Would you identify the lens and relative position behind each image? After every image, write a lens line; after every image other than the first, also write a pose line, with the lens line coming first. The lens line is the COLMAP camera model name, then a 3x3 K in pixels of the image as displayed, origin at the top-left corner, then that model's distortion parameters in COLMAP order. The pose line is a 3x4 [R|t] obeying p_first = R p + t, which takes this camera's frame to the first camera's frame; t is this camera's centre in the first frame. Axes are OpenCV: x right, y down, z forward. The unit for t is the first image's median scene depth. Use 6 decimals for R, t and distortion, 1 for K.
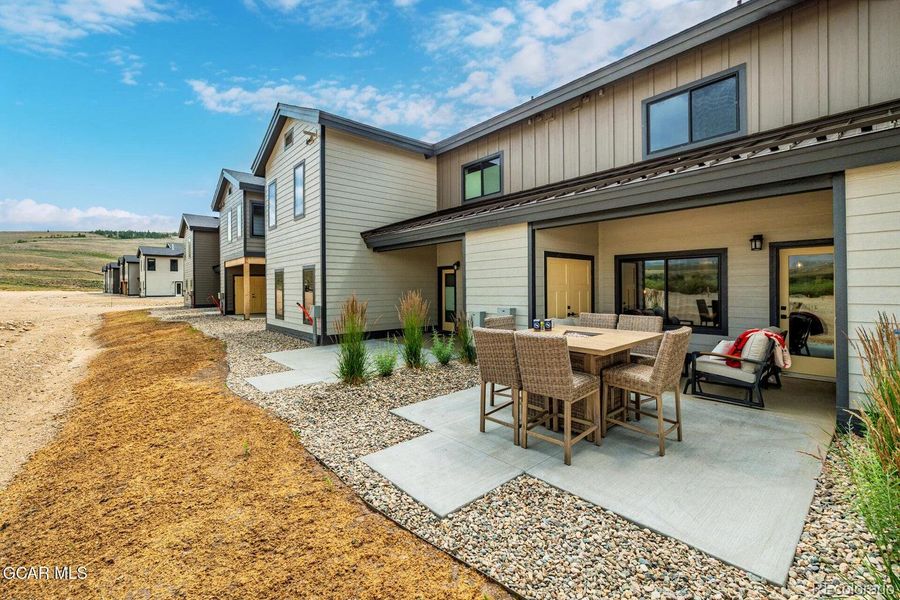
lens RADIAL K [[380.5, 0, 442.9], [0, 380.5, 286.9], [0, 0, 1]] dist [-0.002035, 0.000035]
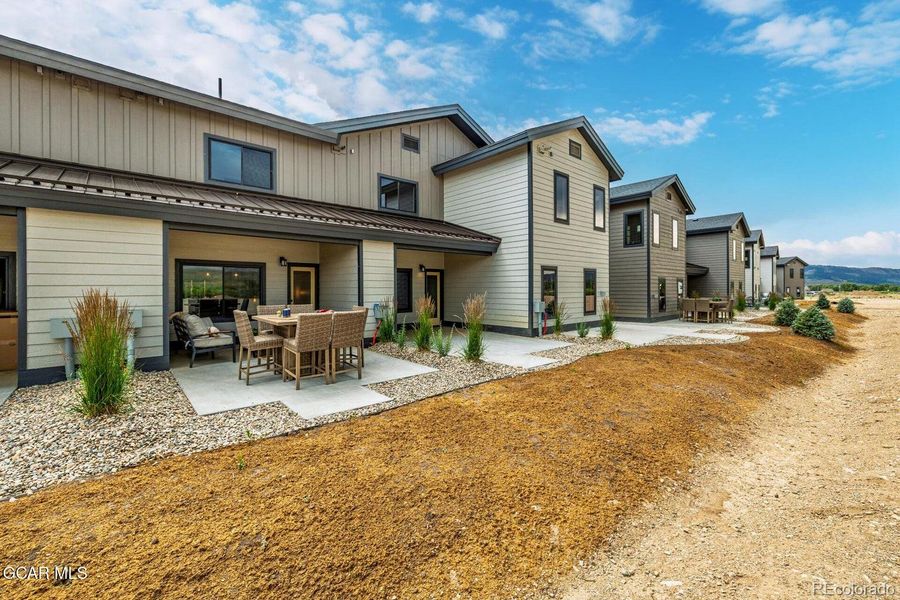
lens RADIAL K [[380.5, 0, 442.7], [0, 380.5, 290.6], [0, 0, 1]] dist [-0.002035, 0.000035]
pose [[-0.011035, 0.004208, 0.999930, -0.691500], [0.001727, 0.999990, -0.004189, 0.015175], [-0.999938, 0.001681, -0.011042, 0.264652]]
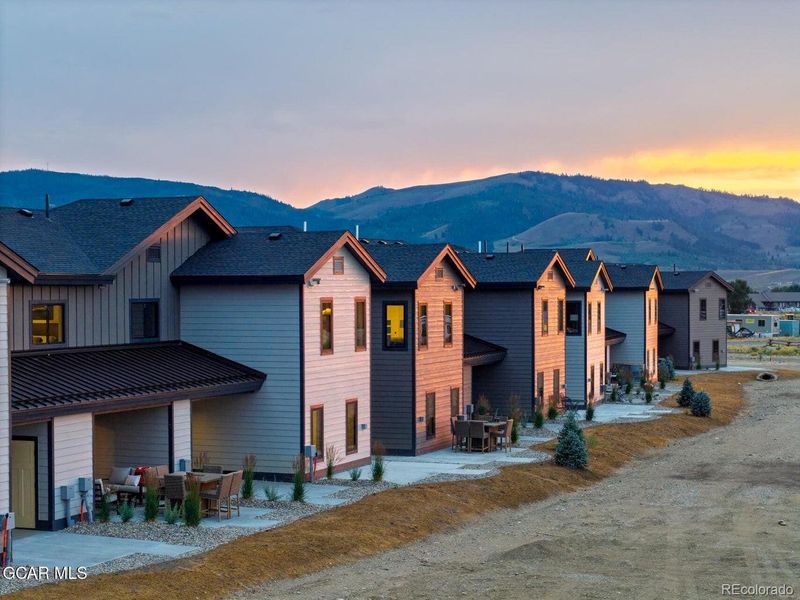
lens RADIAL K [[1586.5, 0, 398.4], [0, 1586.5, 298.5], [0, 0, 1]] dist [-0.171211, 0.000000]
pose [[-0.471322, 0.003672, 0.881954, -4.598332], [0.005048, 0.999986, -0.001465, -0.488320], [-0.881947, 0.003762, -0.471334, 2.378319]]
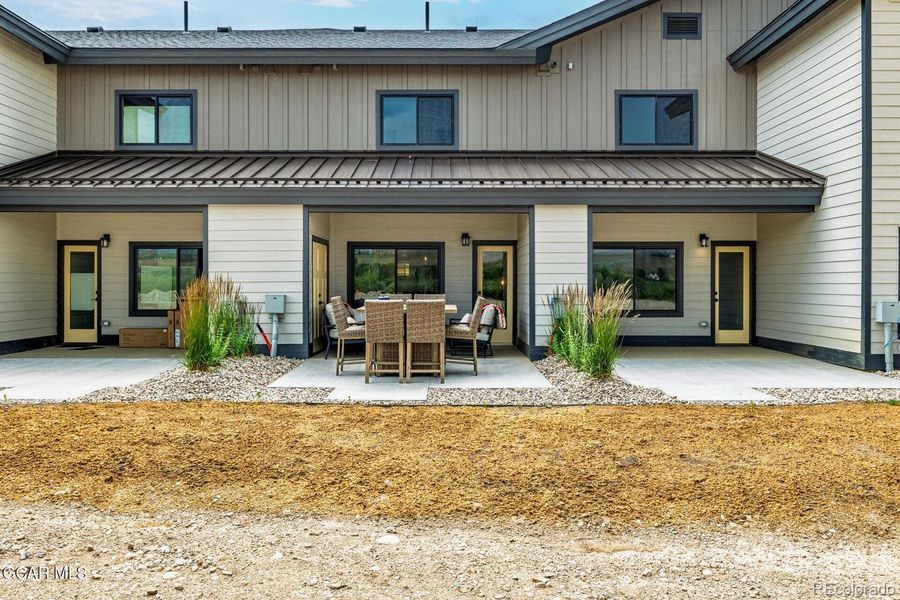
lens RADIAL K [[747.4, 0, 437.8], [0, 747.4, 291.7], [0, 0, 1]] dist [-0.001713, -0.002740]
pose [[0.659010, 0.000855, 0.752133, -0.870157], [-0.006645, 0.999967, 0.004685, 0.034142], [-0.752104, -0.008086, 0.658994, -0.439237]]
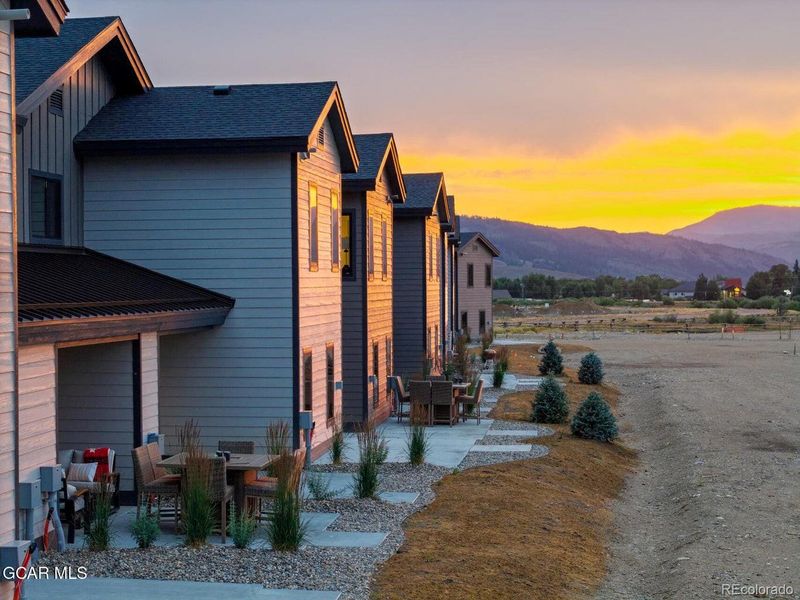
lens RADIAL K [[1586.5, 0, 403.4], [0, 1586.5, 301.7], [0, 0, 1]] dist [-0.171211, 0.000000]
pose [[-0.679137, 0.003038, 0.734005, -2.105797], [0.008333, 0.999959, 0.003571, -0.216872], [-0.733964, 0.008541, -0.679134, 2.248760]]
